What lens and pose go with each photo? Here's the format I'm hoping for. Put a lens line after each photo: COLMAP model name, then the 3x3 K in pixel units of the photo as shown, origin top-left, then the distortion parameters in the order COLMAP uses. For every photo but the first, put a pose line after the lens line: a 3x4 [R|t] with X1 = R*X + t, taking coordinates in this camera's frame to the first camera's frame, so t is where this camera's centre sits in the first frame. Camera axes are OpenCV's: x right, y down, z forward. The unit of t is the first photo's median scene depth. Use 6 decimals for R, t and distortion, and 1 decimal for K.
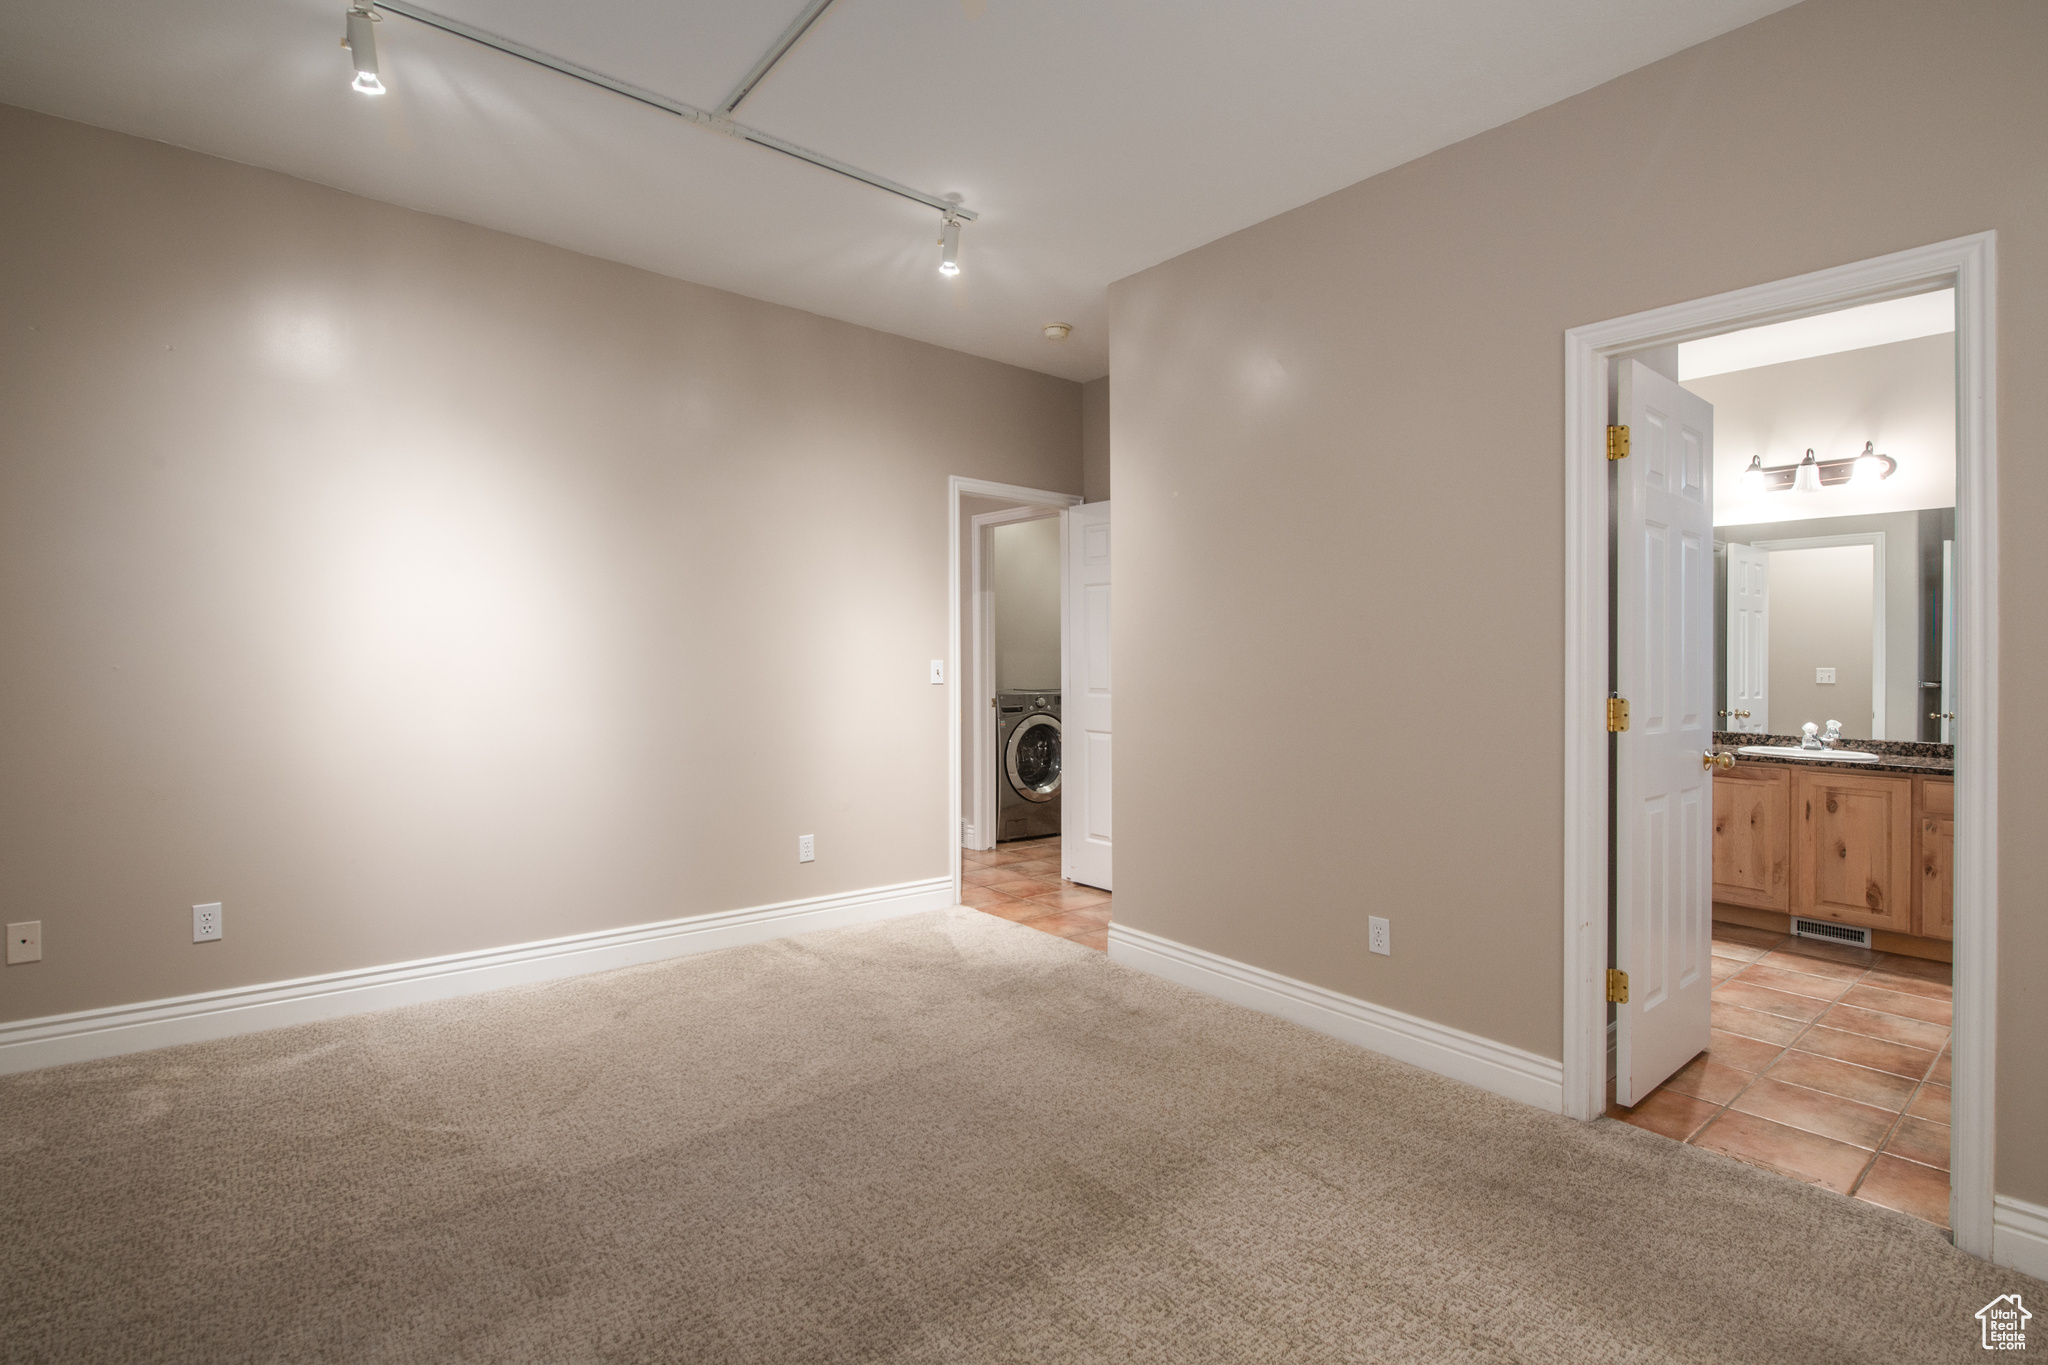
lens RADIAL K [[1002.3, 0, 1031.7], [0, 1002.3, 667.0], [0, 0, 1]] dist [0.006106, 0.000666]
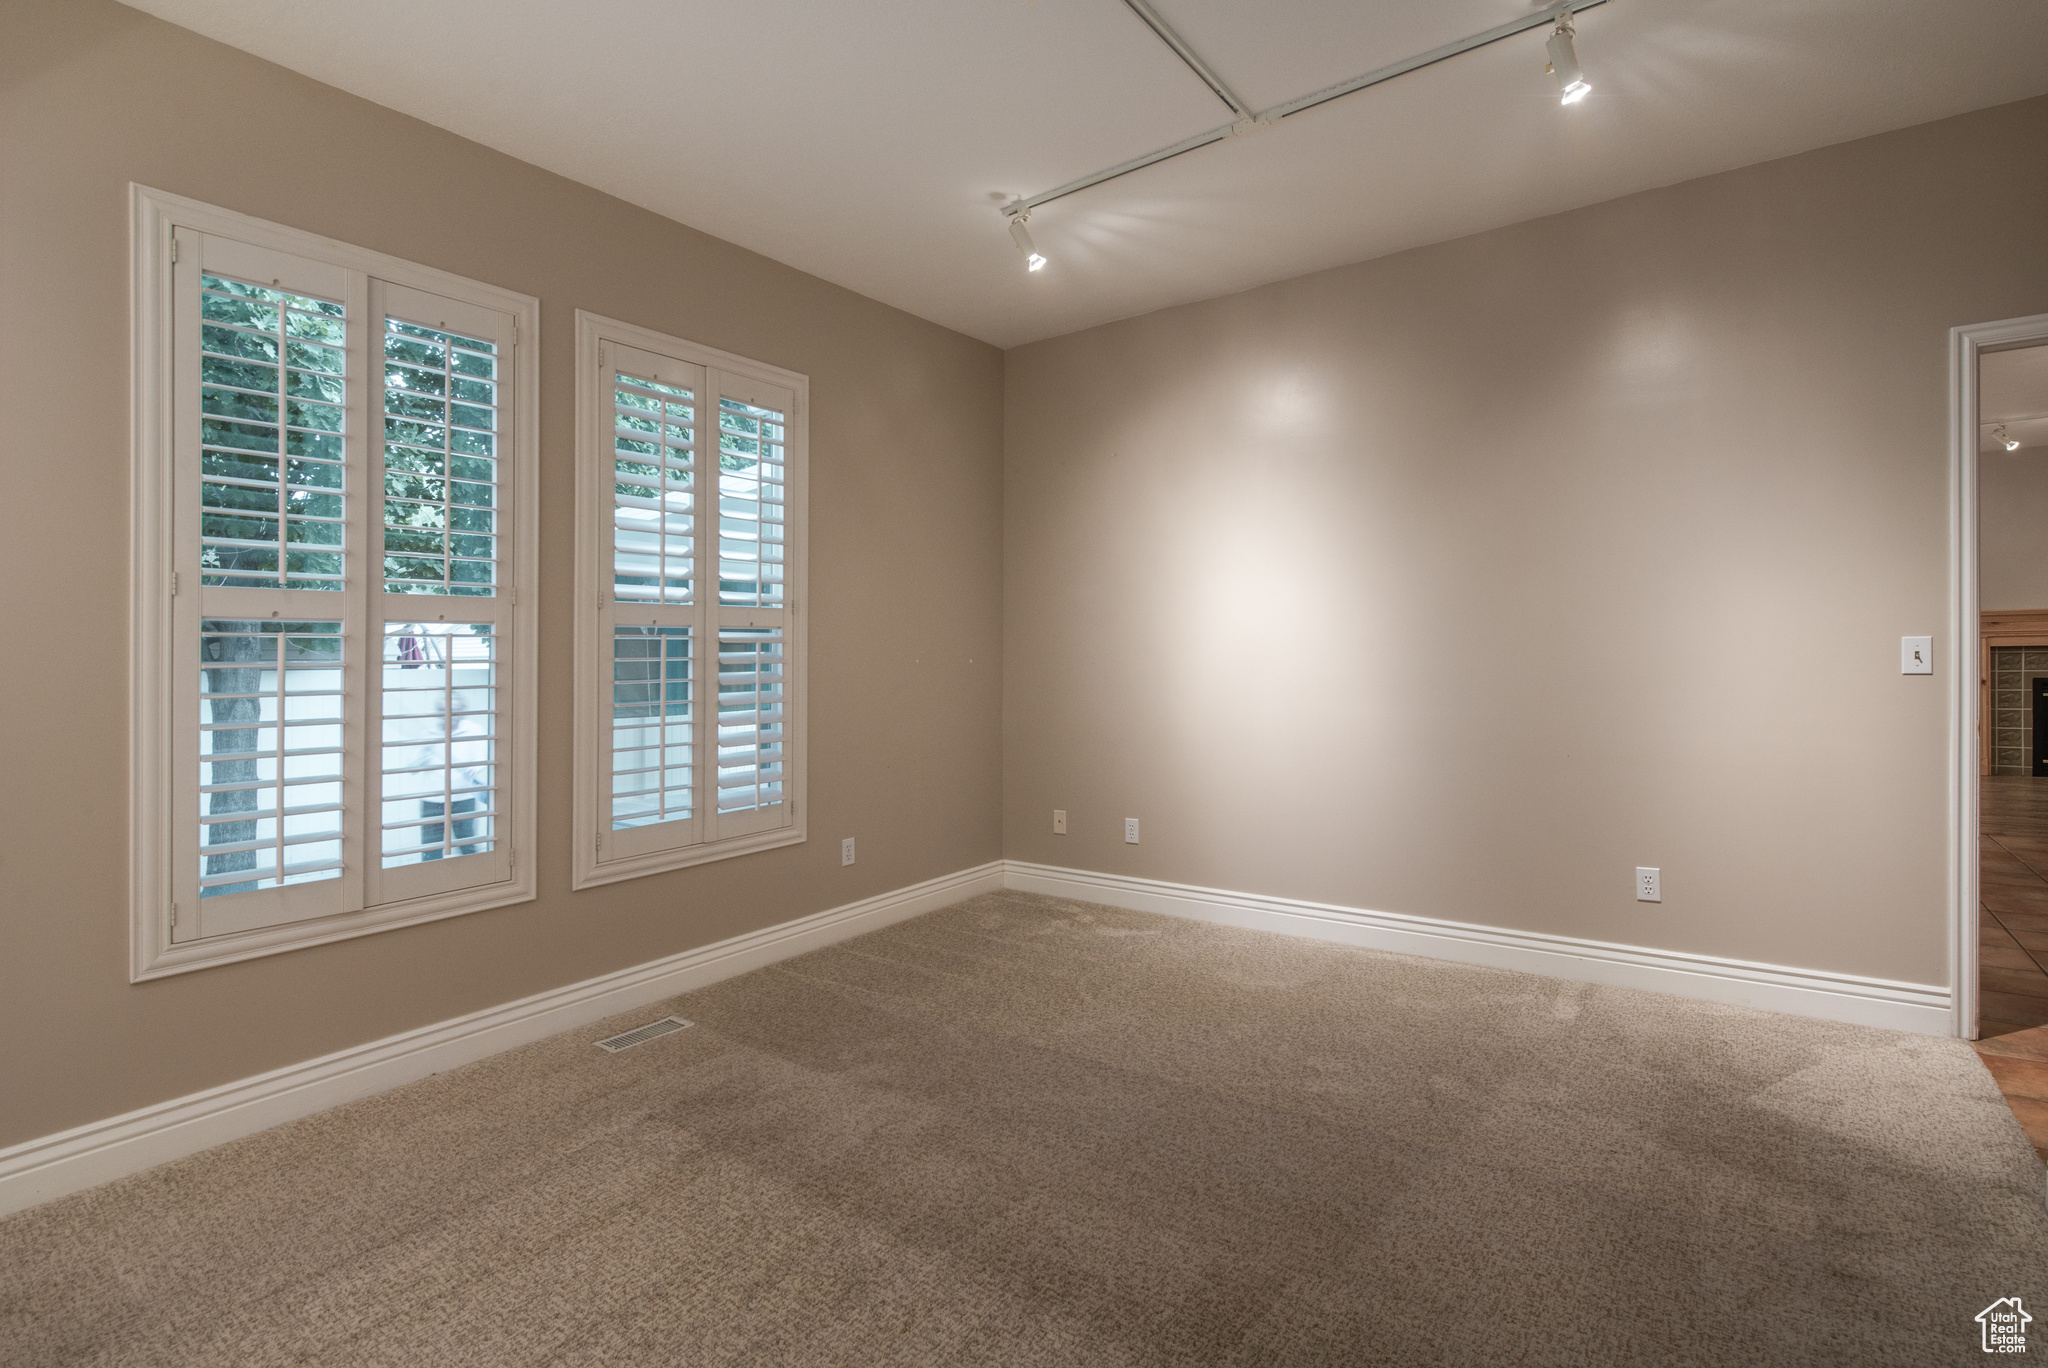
lens RADIAL K [[1002.3, 0, 1055.7], [0, 1002.3, 686.9], [0, 0, 1]] dist [0.006106, 0.000666]
pose [[0.246542, 0.014933, -0.969017, 0.518227], [0.016451, 0.999673, 0.019591, 0.005325], [0.968992, -0.020771, 0.246216, 0.449072]]
